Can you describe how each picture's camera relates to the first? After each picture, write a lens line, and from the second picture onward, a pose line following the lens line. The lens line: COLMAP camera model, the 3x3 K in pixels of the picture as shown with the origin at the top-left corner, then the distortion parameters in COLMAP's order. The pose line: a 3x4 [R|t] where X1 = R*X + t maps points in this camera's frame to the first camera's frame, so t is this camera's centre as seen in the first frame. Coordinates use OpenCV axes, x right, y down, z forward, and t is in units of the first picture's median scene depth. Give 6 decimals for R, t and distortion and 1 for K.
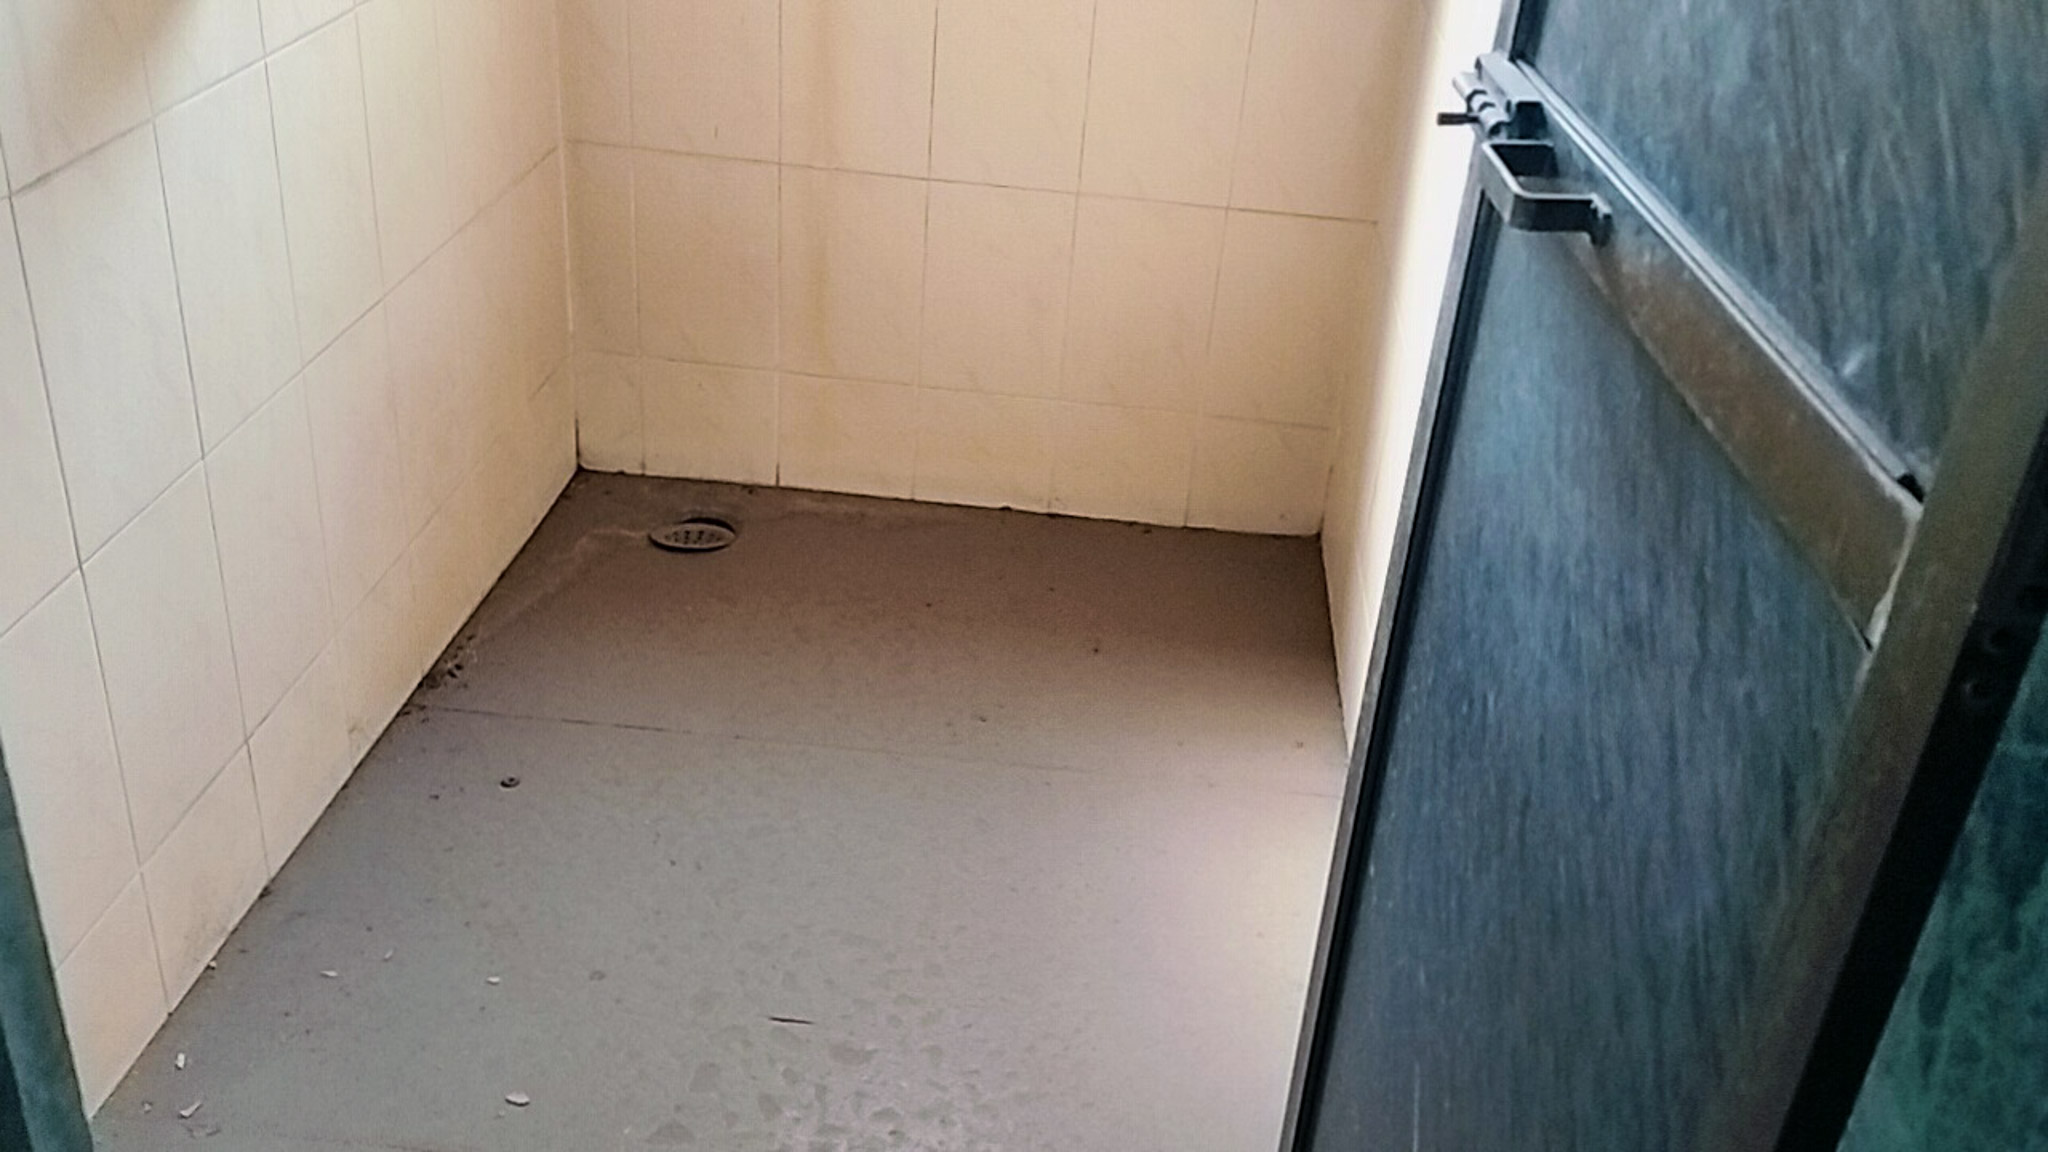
lens RADIAL K [[1876.5, 0, 1009.5], [0, 1876.5, 568.9], [0, 0, 1]] dist [0.037882, 0.000000]
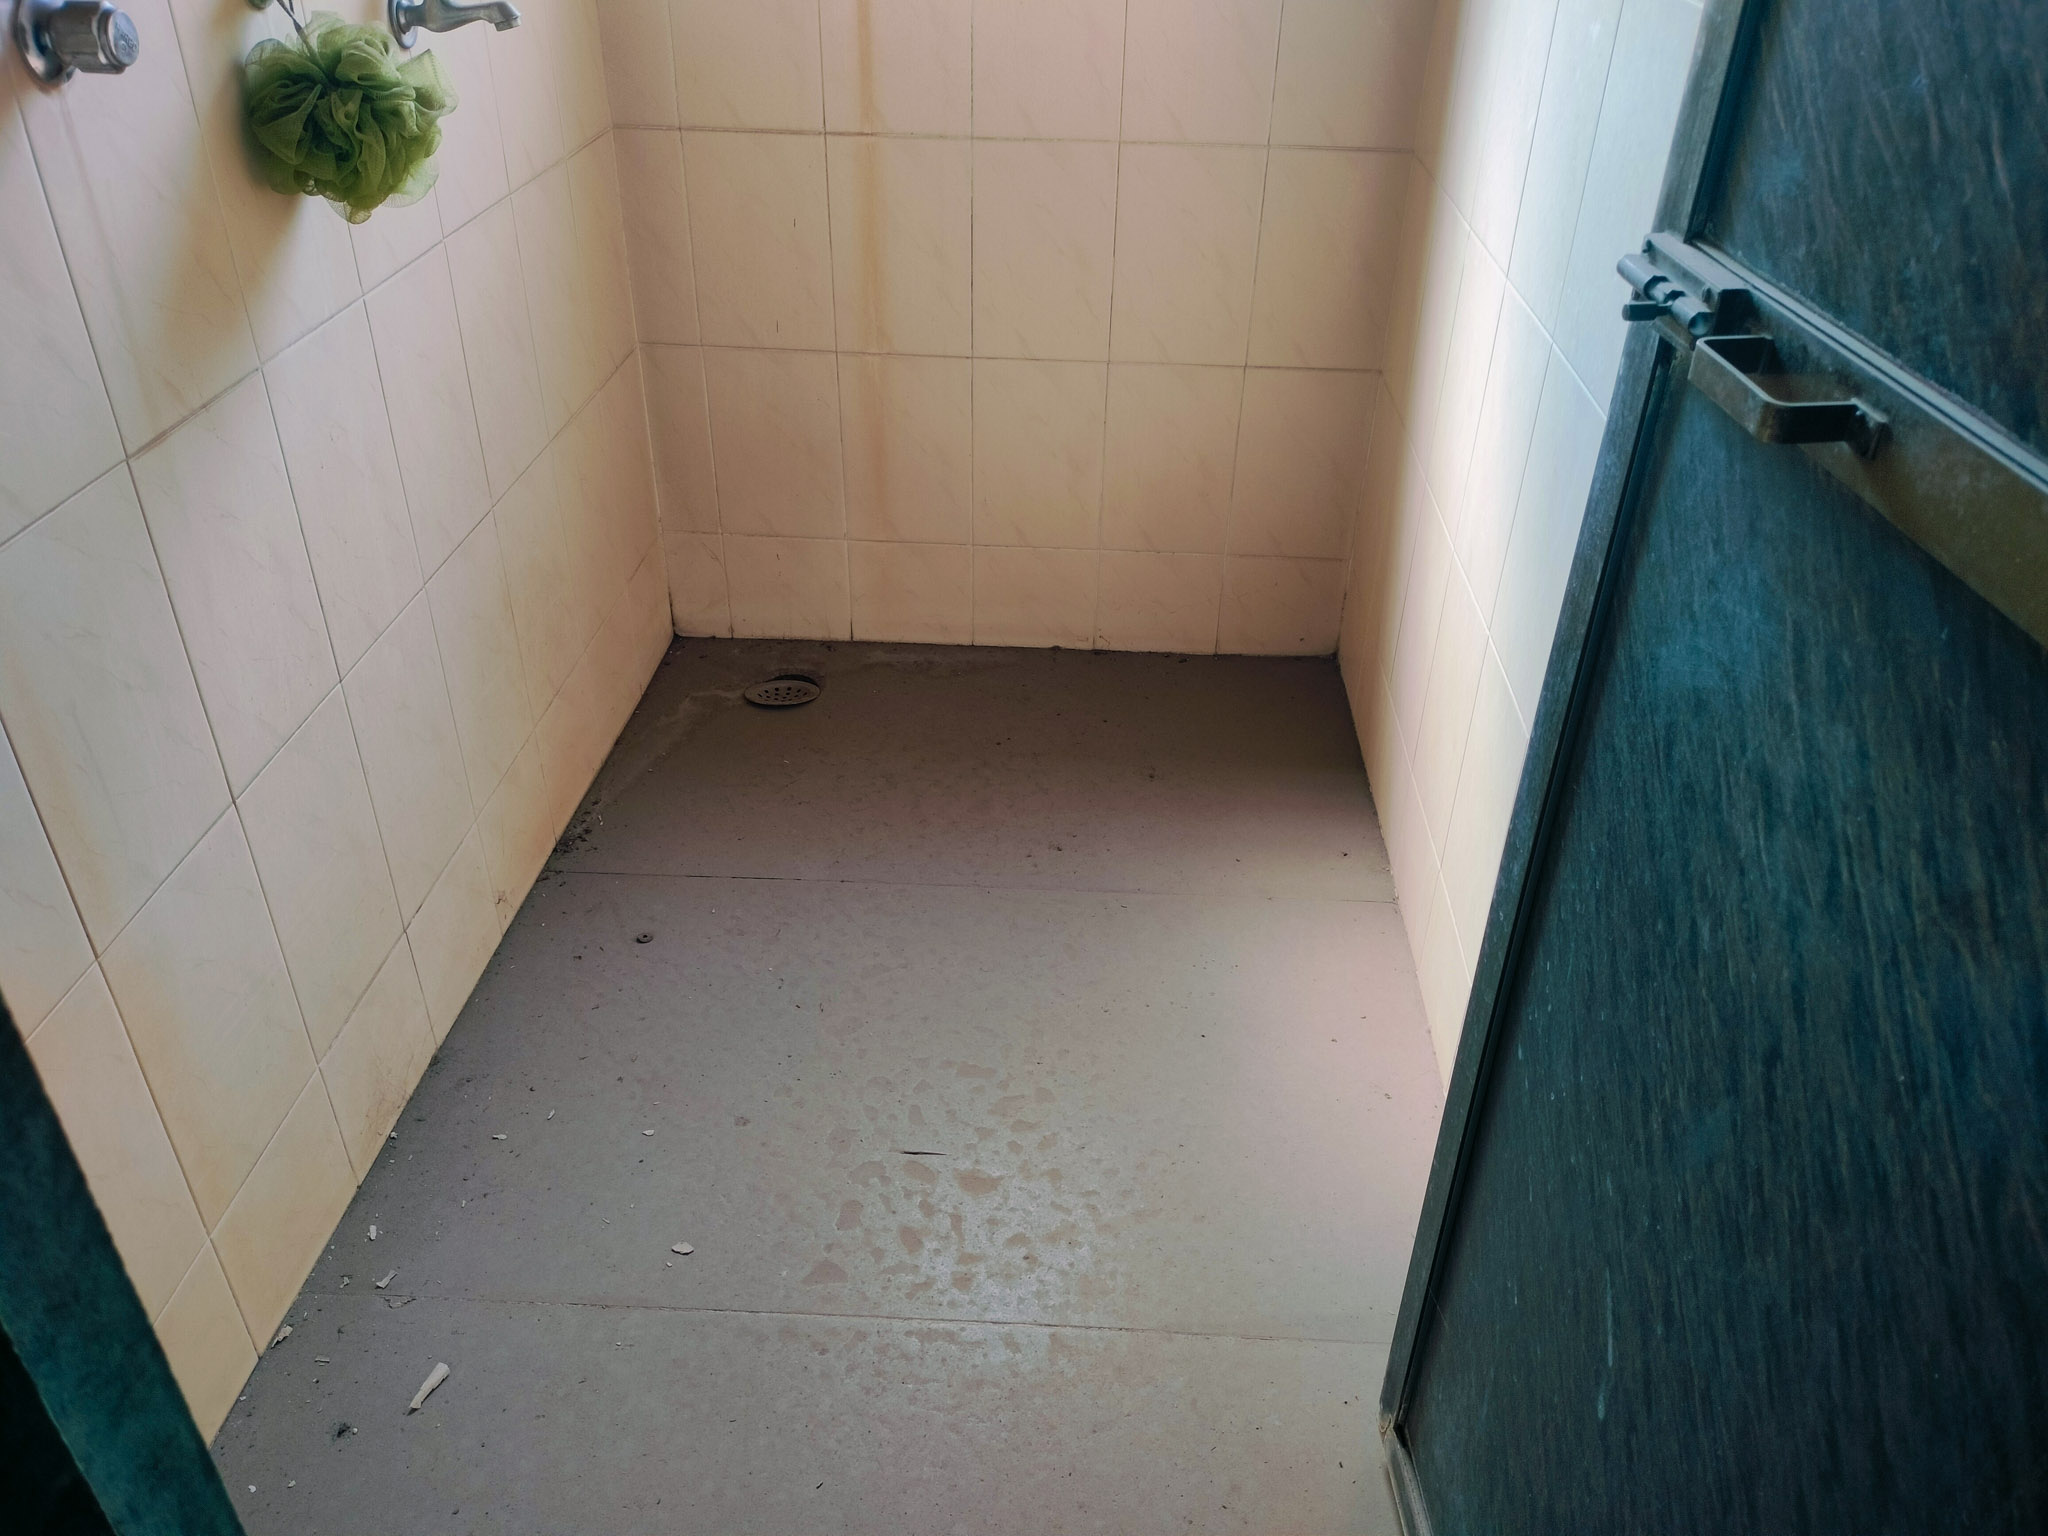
lens RADIAL K [[1561.3, 0, 1025.5], [0, 1561.3, 778.9], [0, 0, 1]] dist [0.064853, -0.080075]
pose [[0.998013, -0.062952, -0.002771, -0.038137], [0.062986, 0.995322, 0.073255, -0.040735], [-0.001853, -0.073283, 0.997309, 0.098687]]
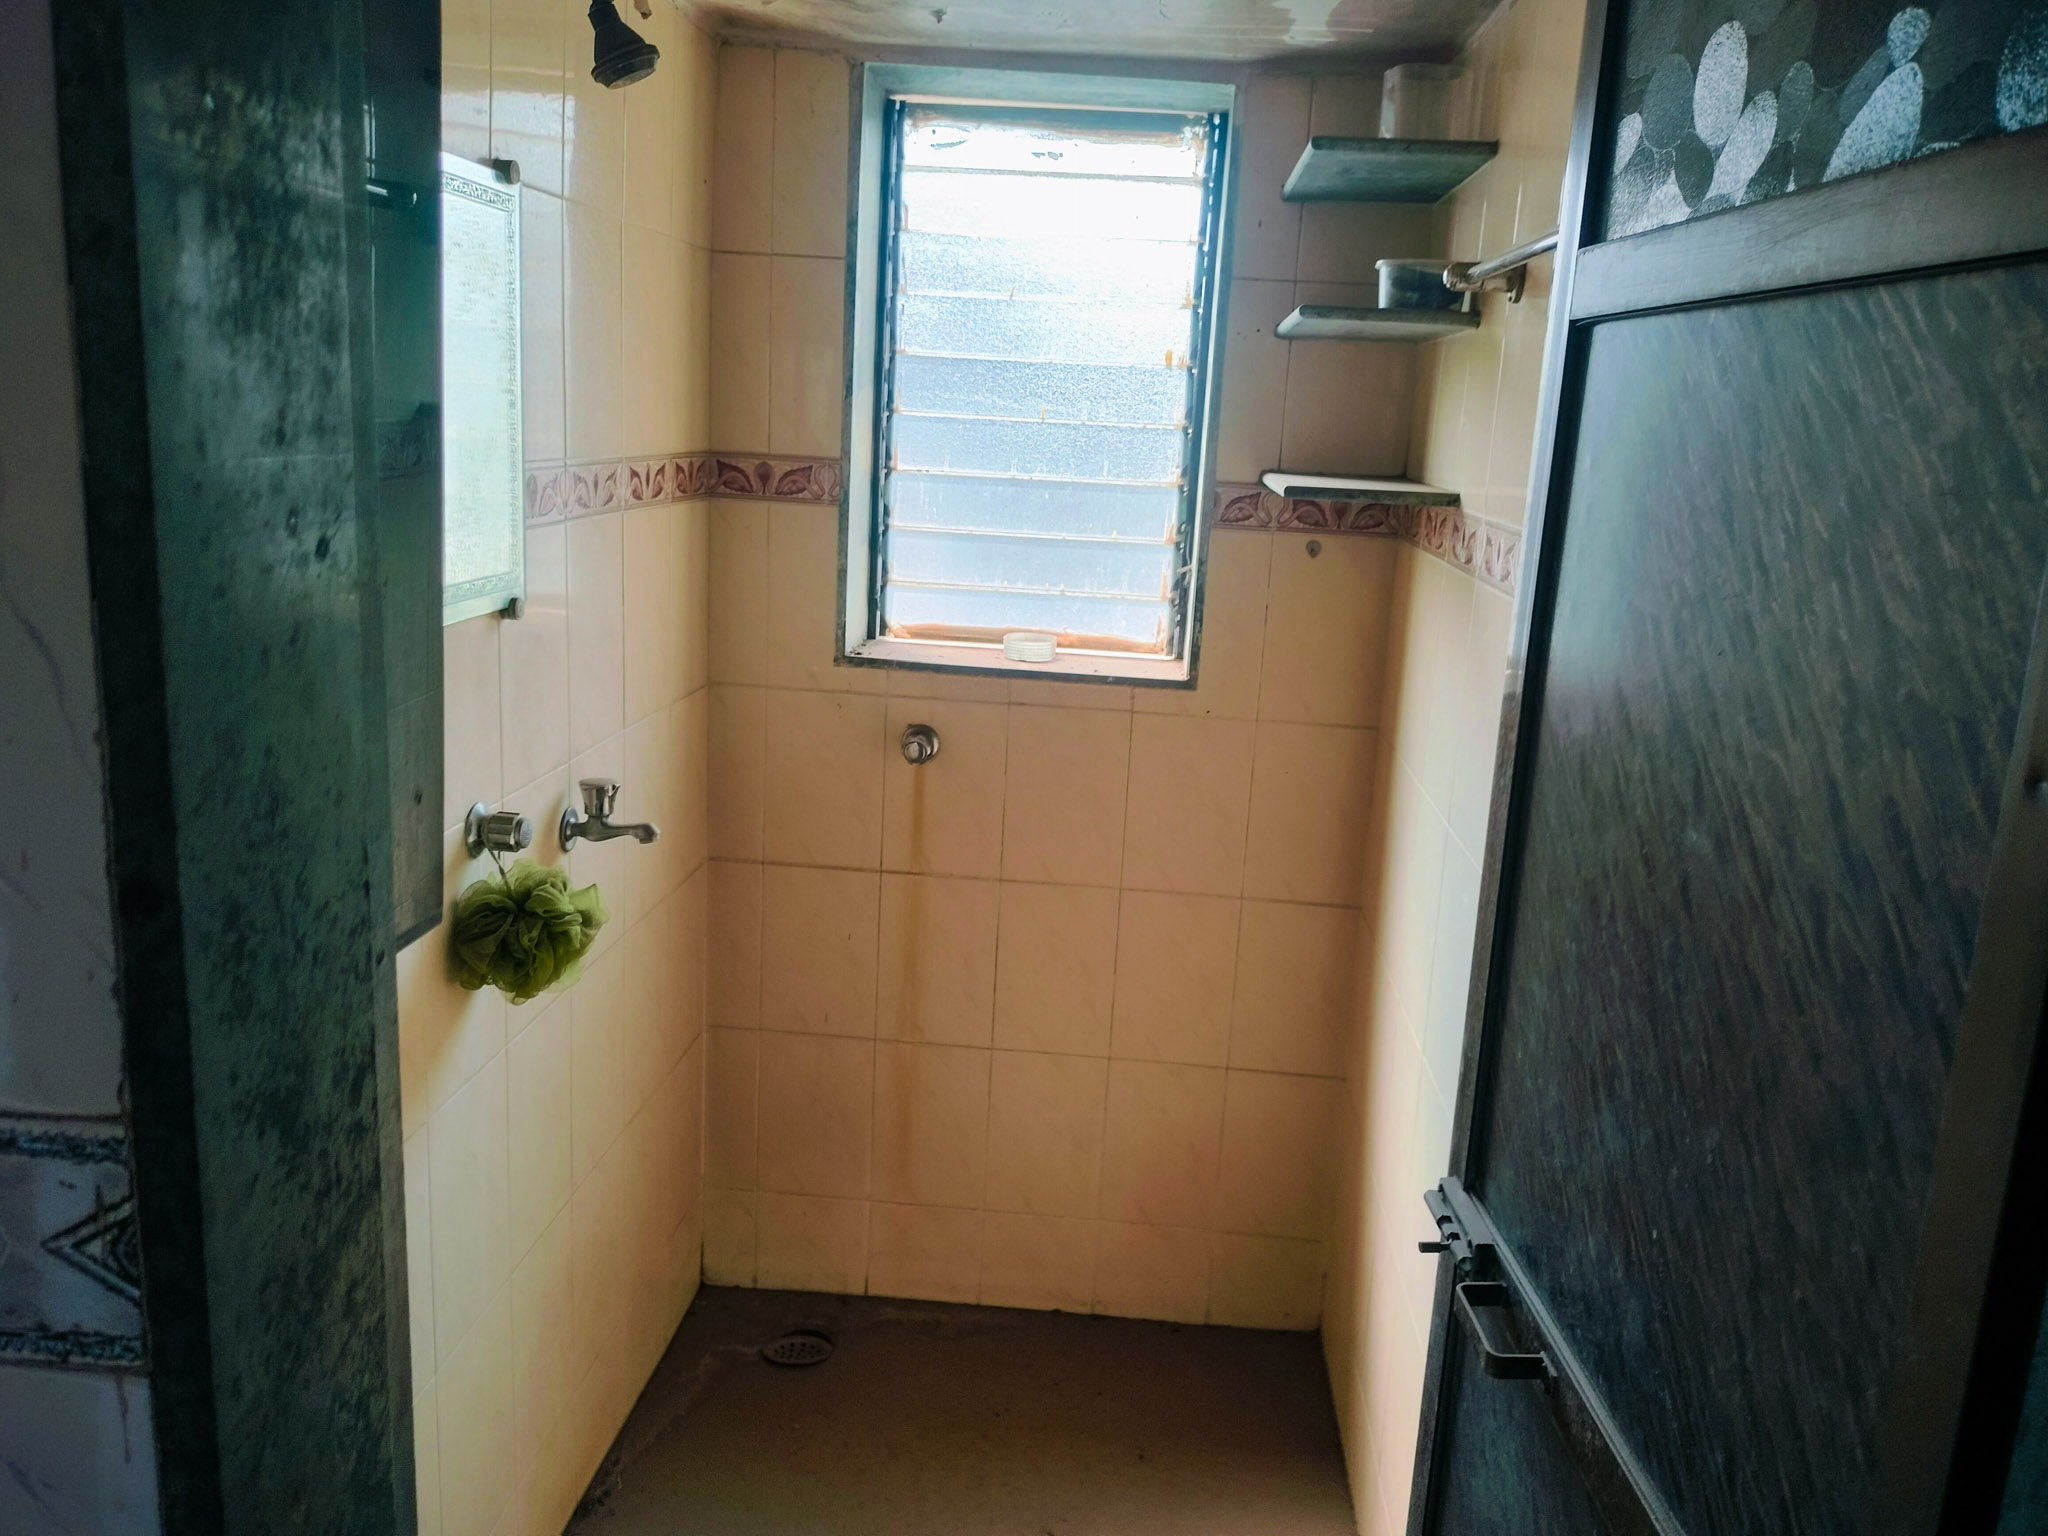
lens RADIAL K [[1561.3, 0, 1040.3], [0, 1561.3, 811.3], [0, 0, 1]] dist [0.064853, -0.080075]
pose [[0.999763, -0.019297, 0.010057, -0.027367], [0.021309, 0.961878, -0.272649, -0.113191], [-0.004412, 0.272798, 0.962061, -0.095825]]
